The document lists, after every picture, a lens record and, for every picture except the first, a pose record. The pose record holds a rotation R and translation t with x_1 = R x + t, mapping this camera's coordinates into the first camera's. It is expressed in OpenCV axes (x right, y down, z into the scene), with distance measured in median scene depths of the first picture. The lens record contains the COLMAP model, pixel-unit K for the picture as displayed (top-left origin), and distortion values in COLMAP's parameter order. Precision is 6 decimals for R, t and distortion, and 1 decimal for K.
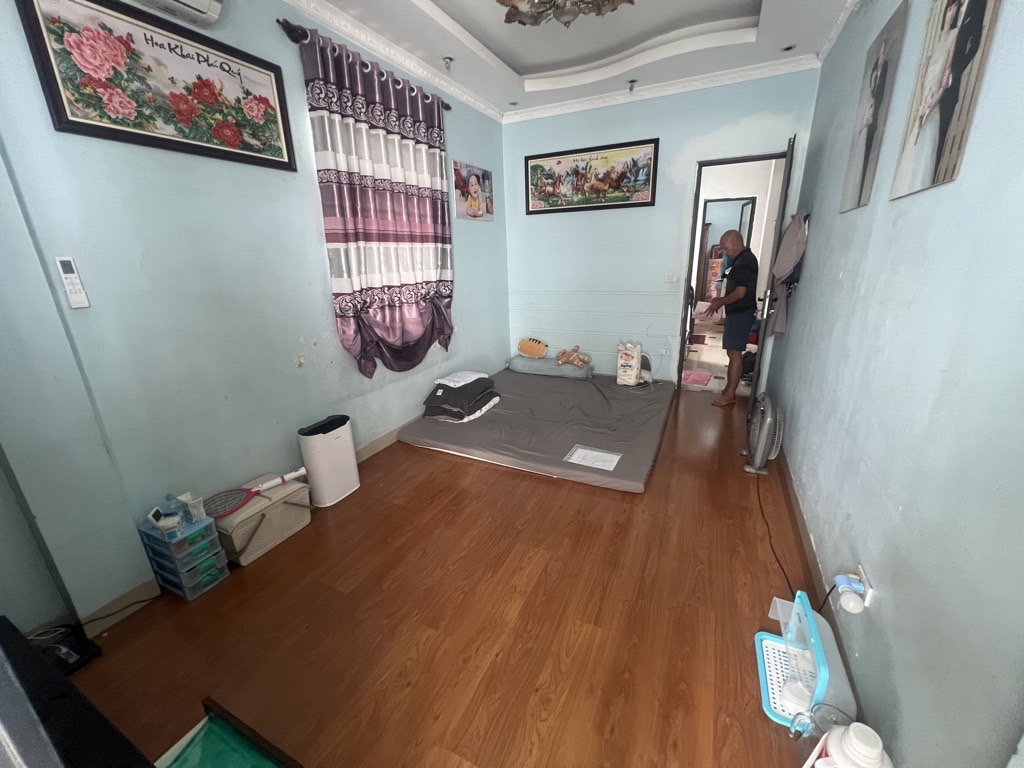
lens RADIAL K [[408.9, 0, 512.9], [0, 408.9, 384.6], [0, 0, 1]] dist [-0.004075, -0.000585]
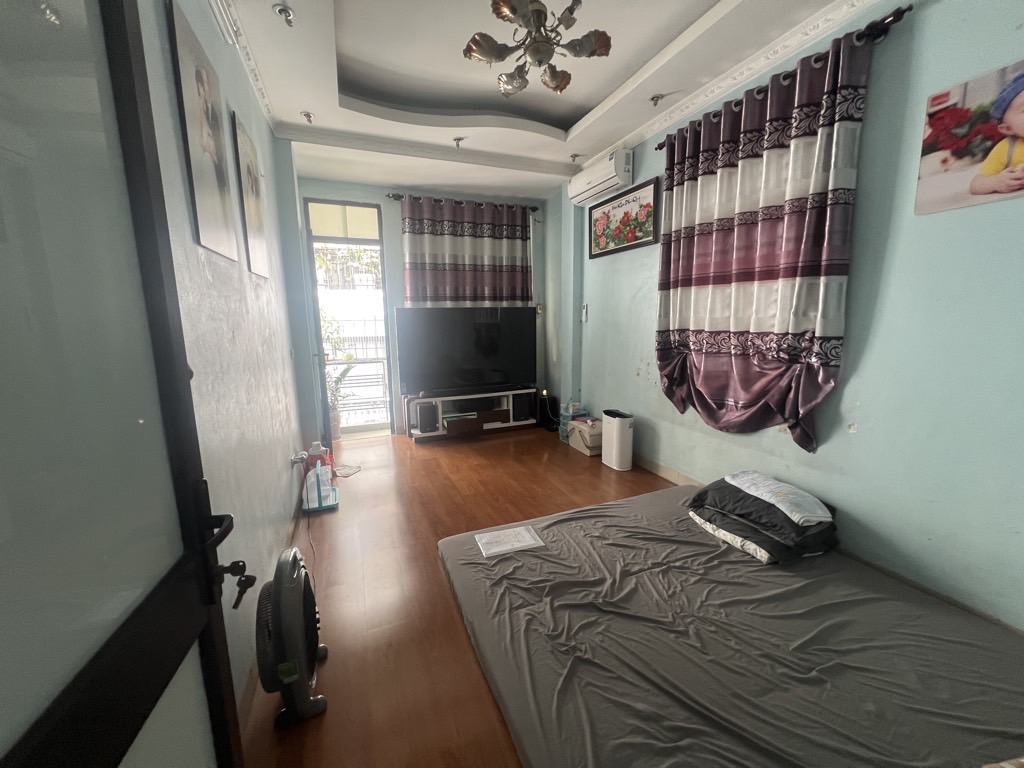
lens RADIAL K [[408.9, 0, 510.6], [0, 408.9, 377.3], [0, 0, 1]] dist [-0.004075, -0.000585]
pose [[-0.674108, 0.152311, -0.722759, 0.995843], [-0.186020, 0.911962, 0.365681, -0.577792], [0.714825, 0.380956, -0.586428, 1.821916]]
